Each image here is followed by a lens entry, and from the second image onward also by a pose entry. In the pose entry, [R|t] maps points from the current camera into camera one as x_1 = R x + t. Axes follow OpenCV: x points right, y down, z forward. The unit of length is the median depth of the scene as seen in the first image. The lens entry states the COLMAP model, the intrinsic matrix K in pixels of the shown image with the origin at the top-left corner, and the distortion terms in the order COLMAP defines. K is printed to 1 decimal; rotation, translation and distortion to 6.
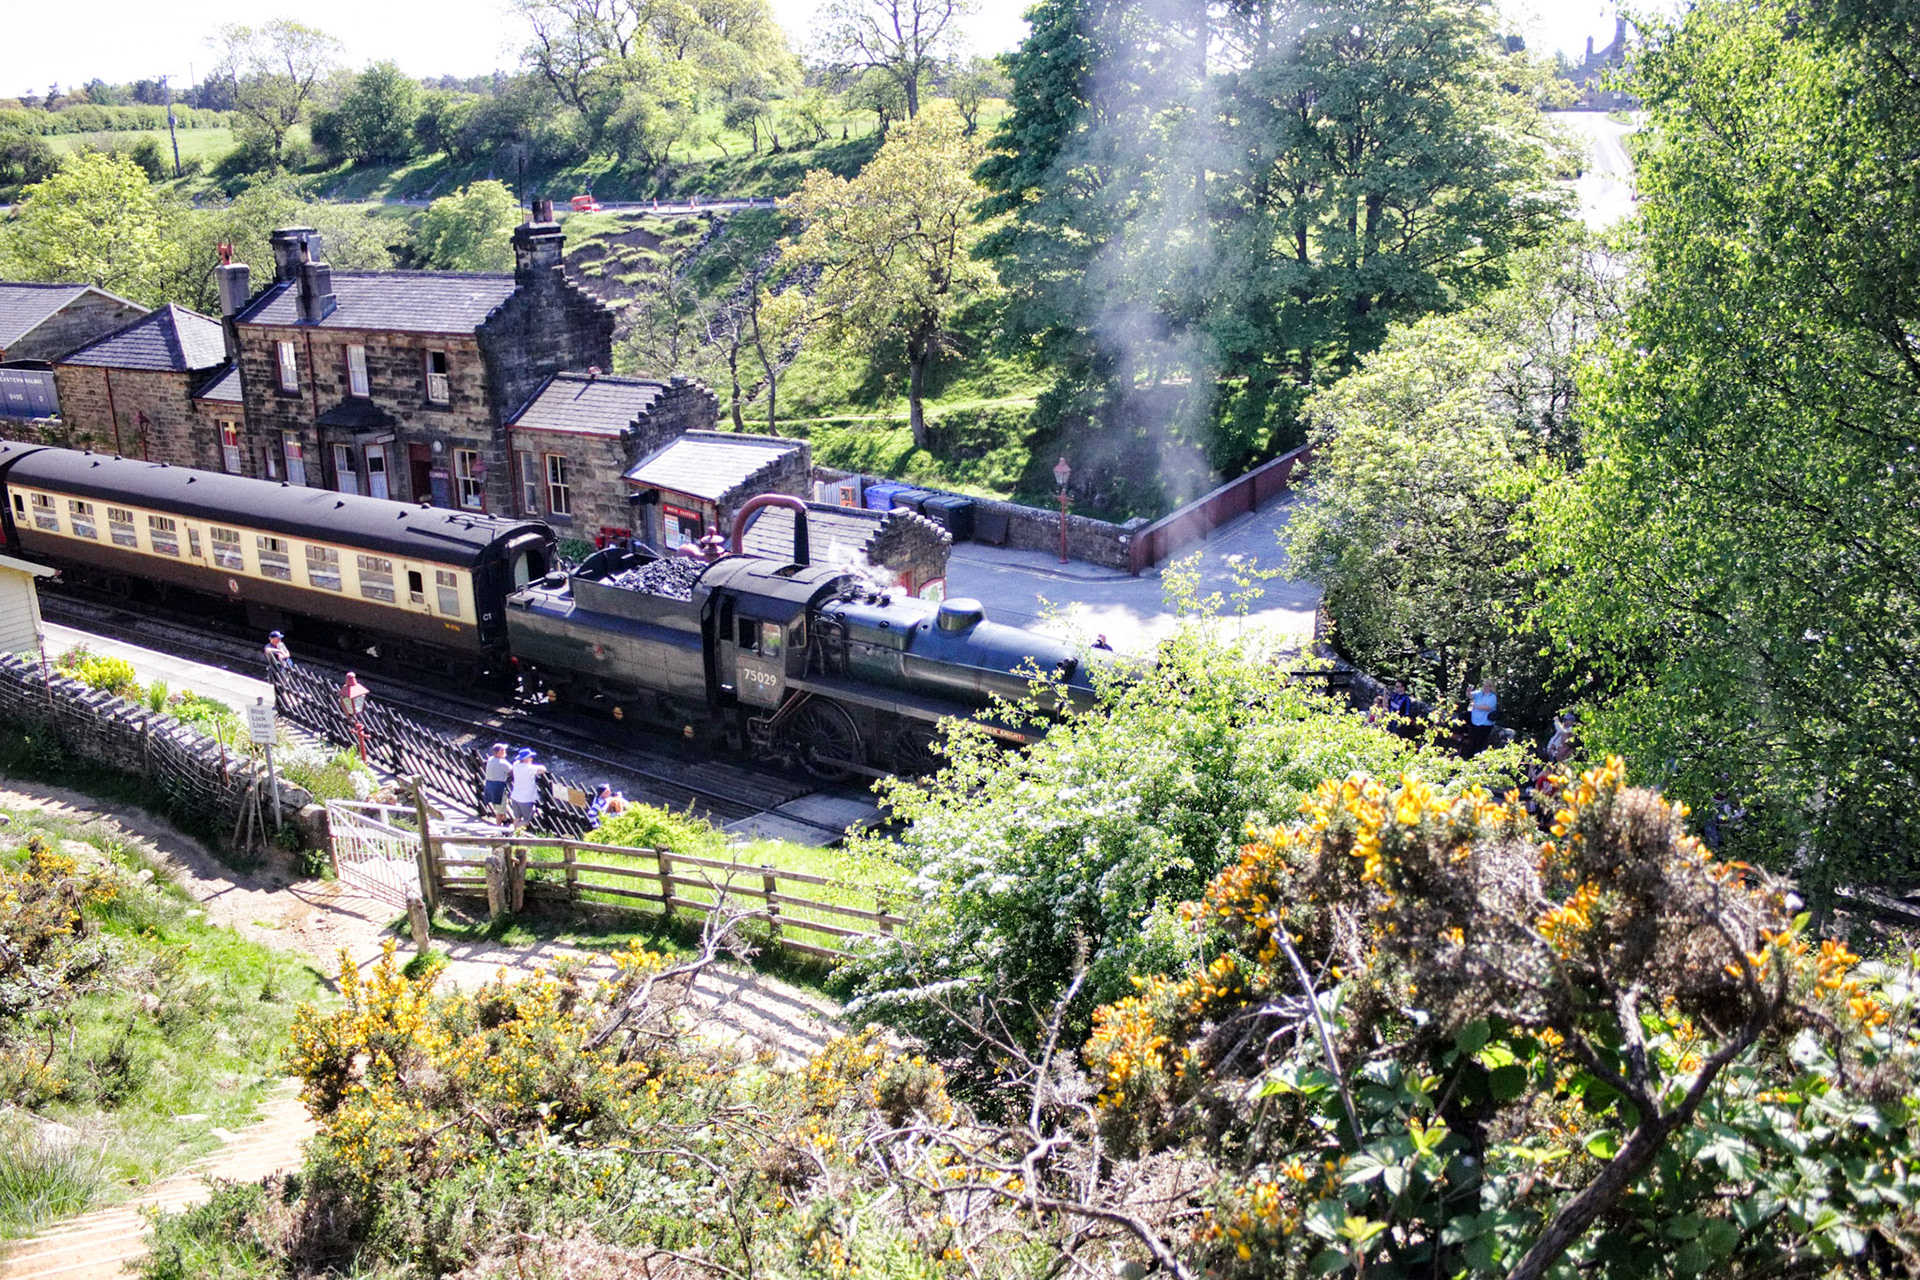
lens RADIAL K [[1639.6, 0, 958.1], [0, 1639.6, 621.9], [0, 0, 1]] dist [-0.164780, 0.171420]
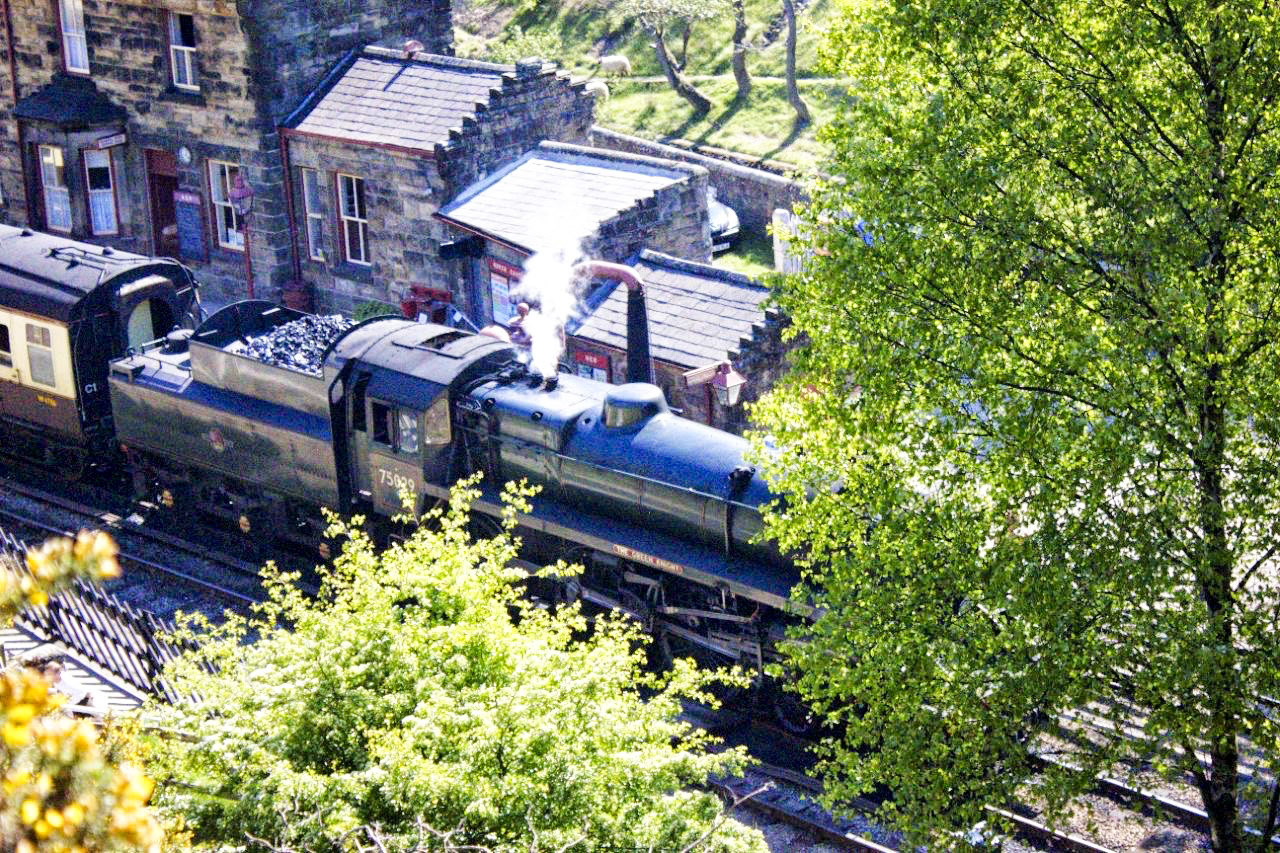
lens RADIAL K [[3381.5, 0, 642.1], [0, 3381.5, 374.9], [0, 0, 1]] dist [0.194650, -0.034115]
pose [[0.967594, 0.027698, -0.250987, 0.237322], [-0.027082, 0.999616, 0.005906, -0.034481], [0.251054, 0.001083, 0.967972, -0.345771]]
